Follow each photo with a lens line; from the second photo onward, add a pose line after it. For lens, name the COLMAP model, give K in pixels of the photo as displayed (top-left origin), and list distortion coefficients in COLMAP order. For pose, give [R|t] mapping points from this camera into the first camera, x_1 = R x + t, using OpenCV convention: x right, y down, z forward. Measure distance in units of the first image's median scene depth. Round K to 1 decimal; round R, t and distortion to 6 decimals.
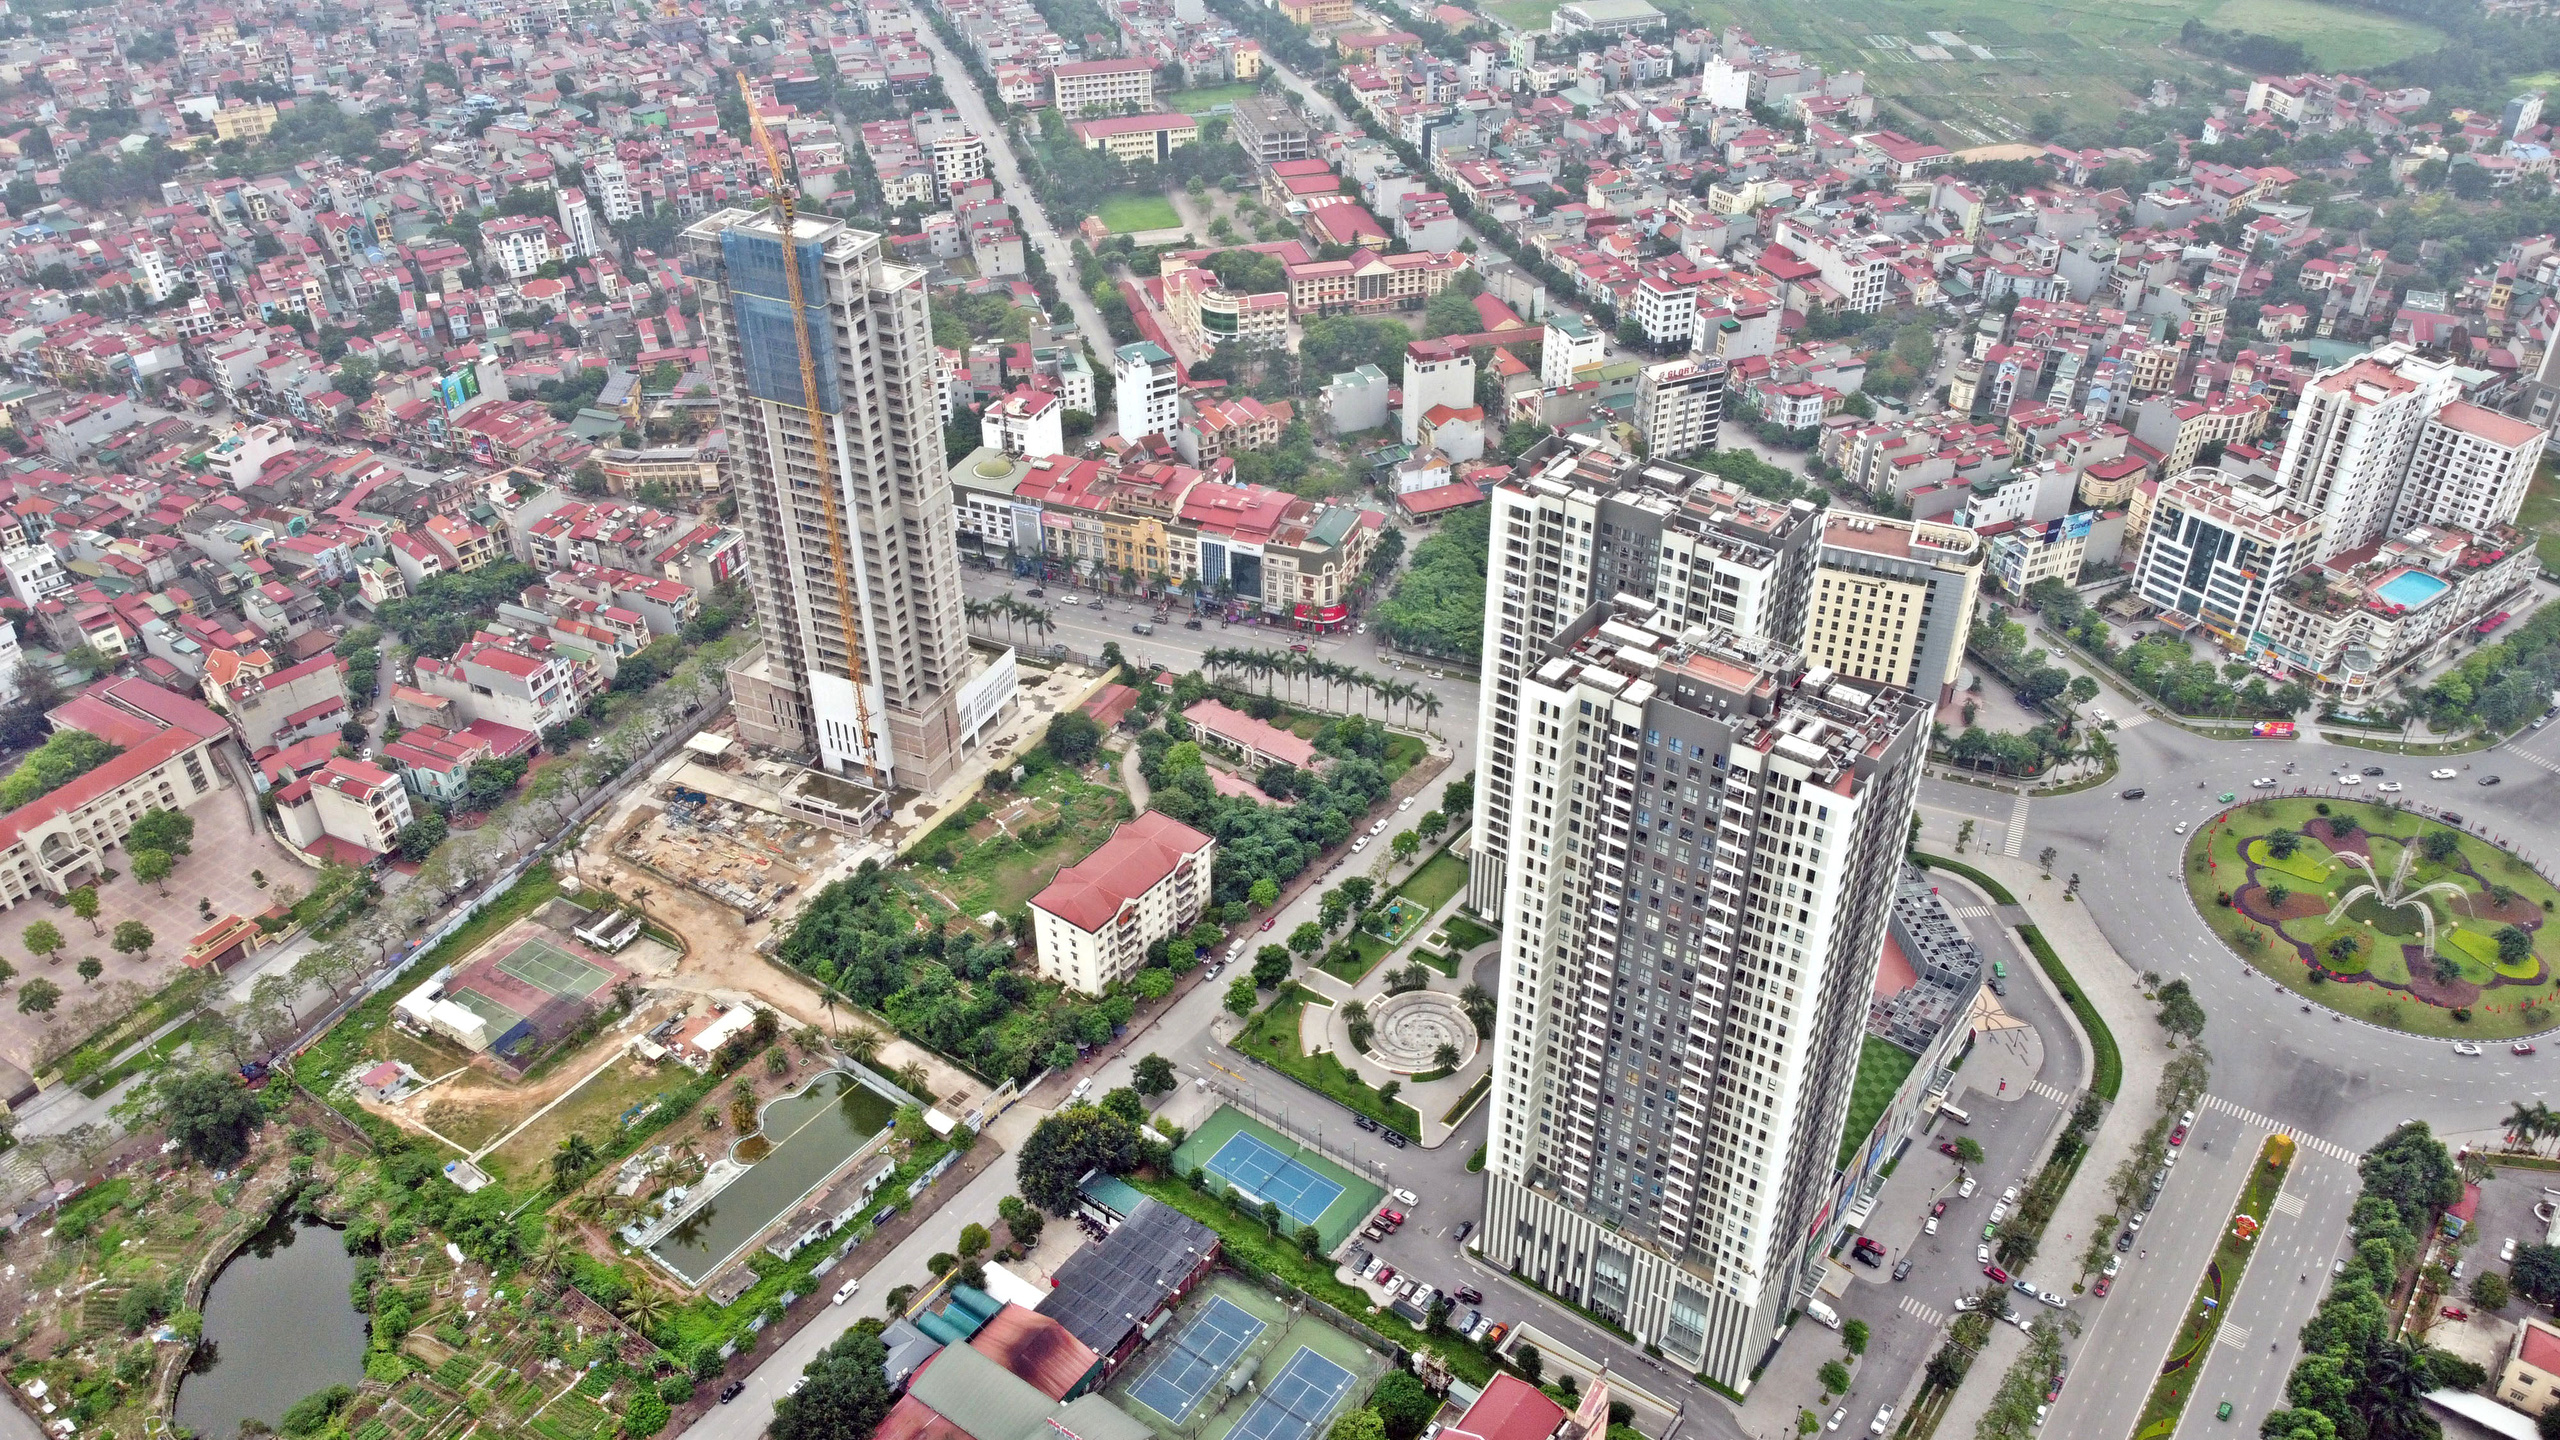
lens RADIAL K [[1973.0, 0, 1280.0], [0, 1973.0, 720.0], [0, 0, 1]] dist [-0.003008, -0.006065]
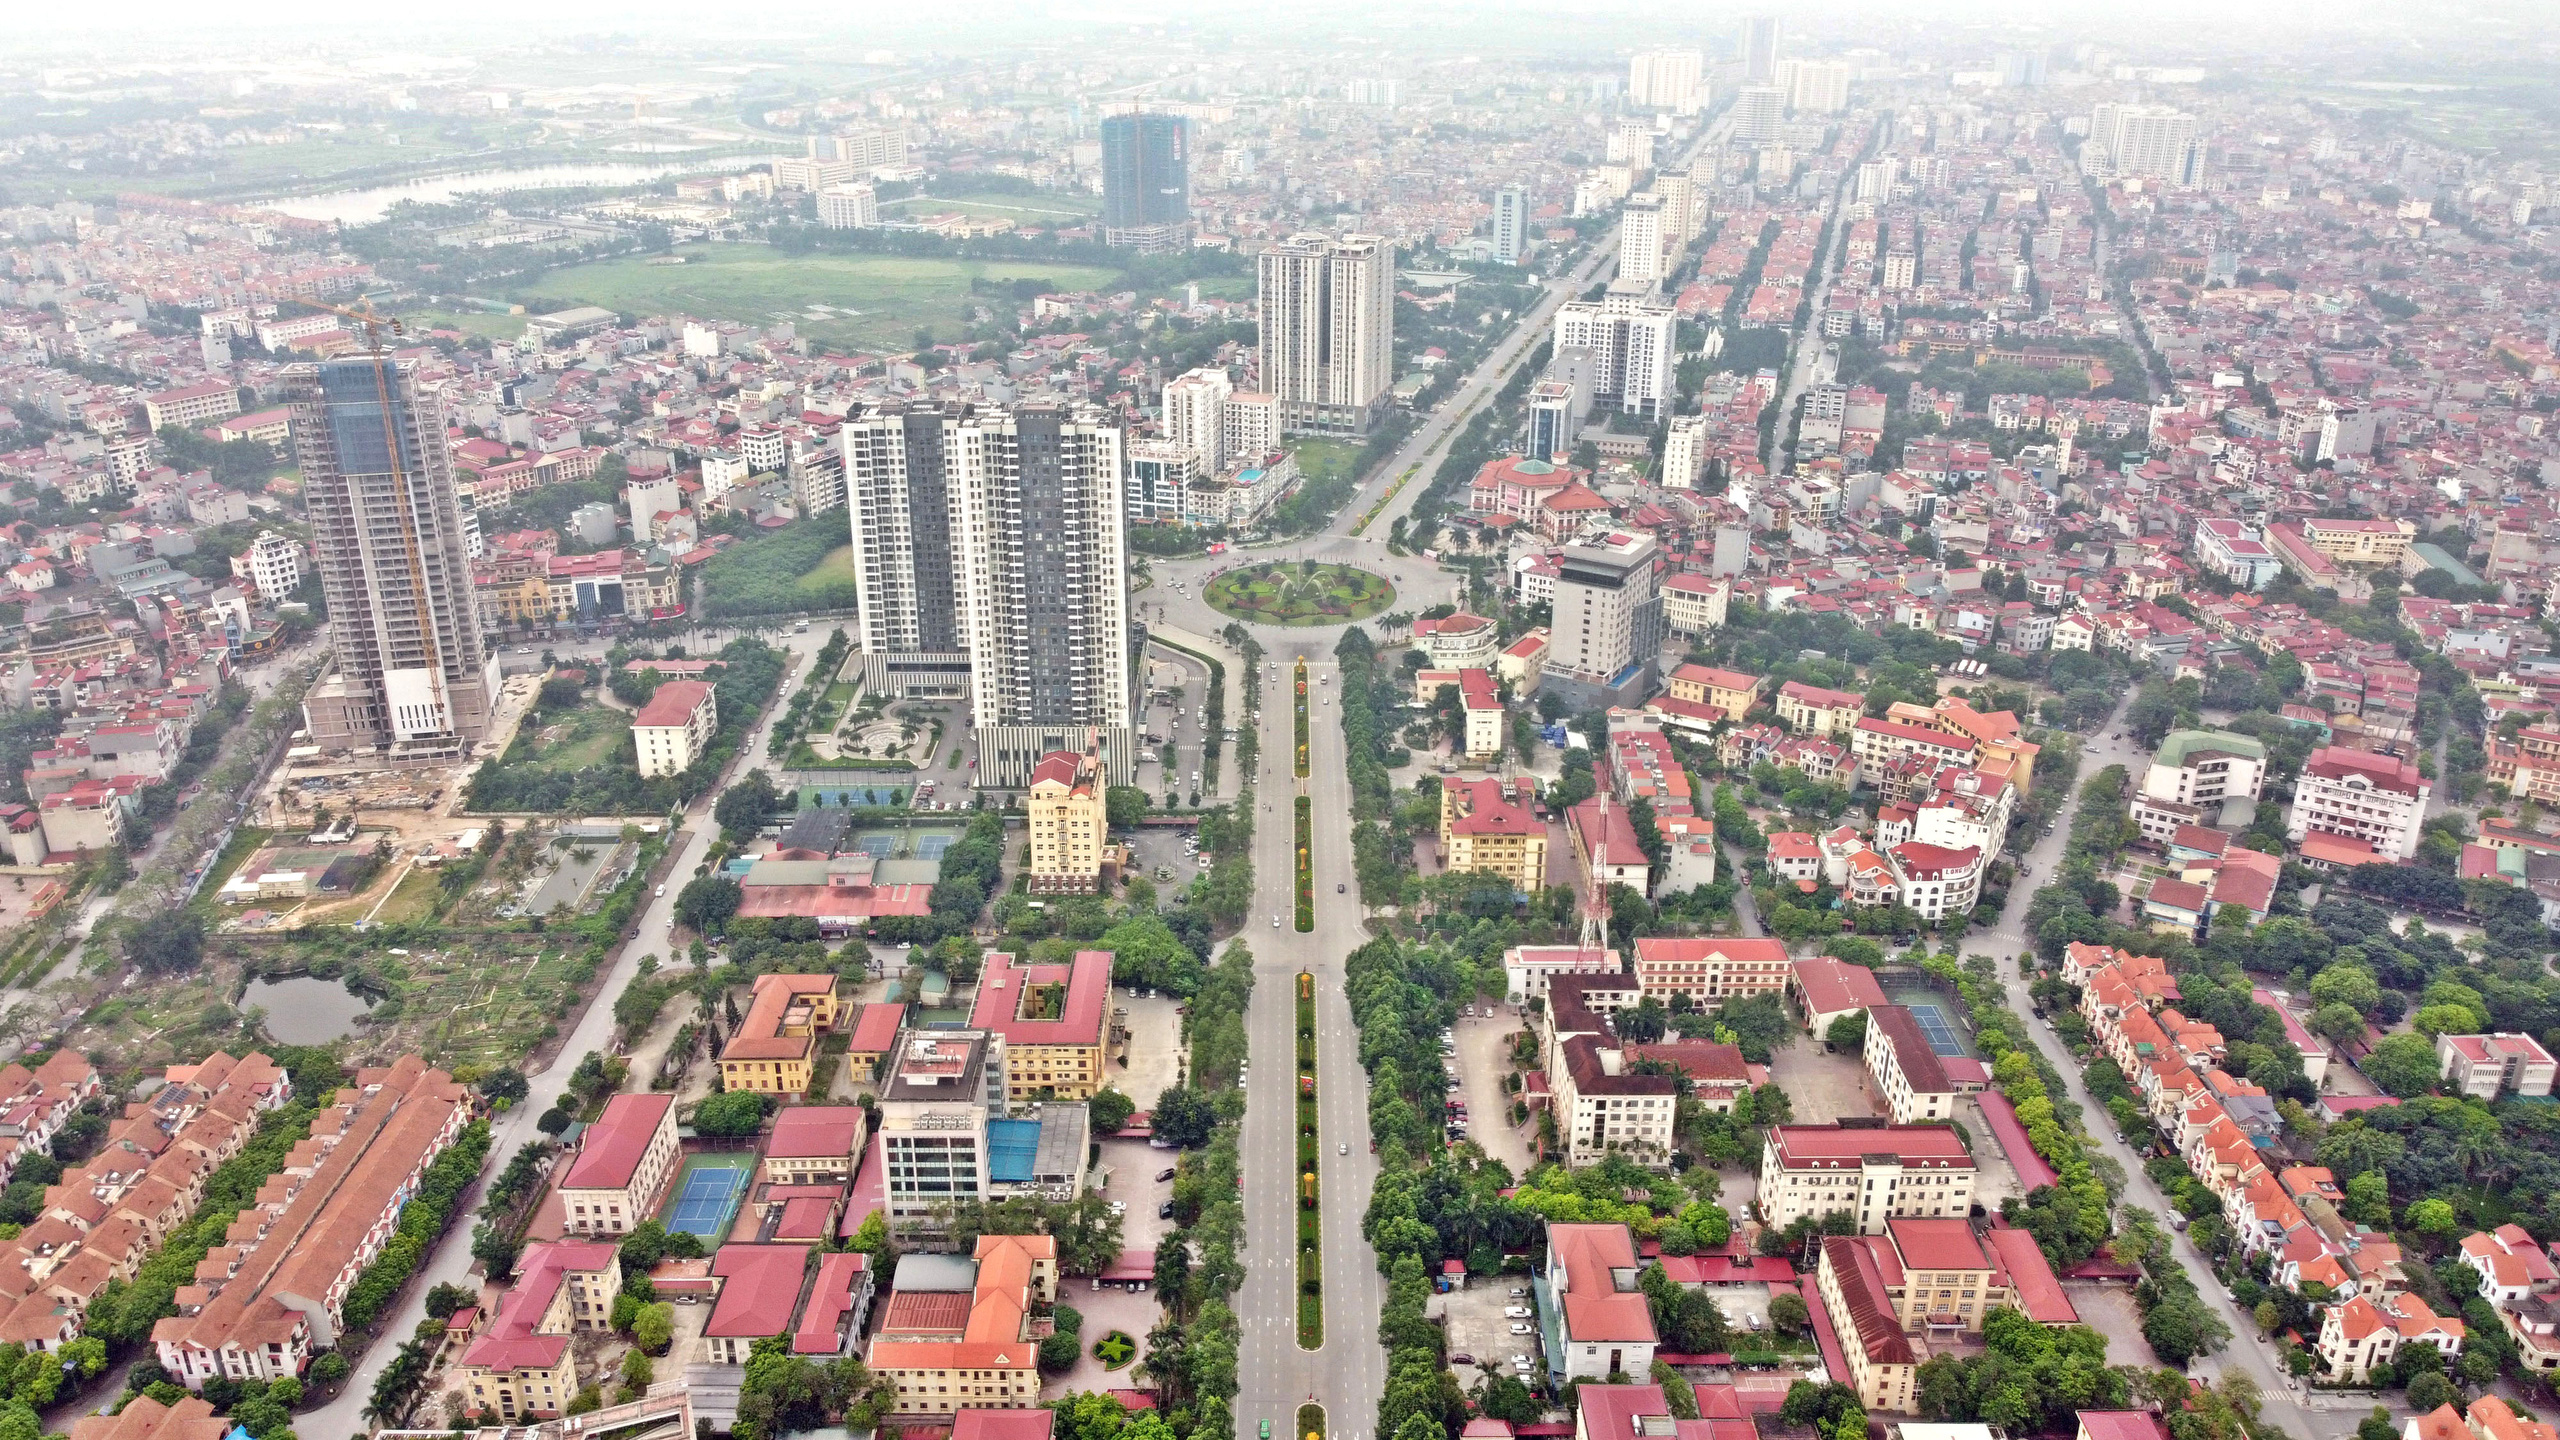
lens RADIAL K [[1973.0, 0, 1280.0], [0, 1973.0, 720.0], [0, 0, 1]] dist [-0.003008, -0.006065]
pose [[0.803923, -0.223717, 0.551053, -0.525236], [0.325575, 0.940934, -0.092975, 0.366123], [-0.497704, 0.254154, 0.829275, -0.542838]]
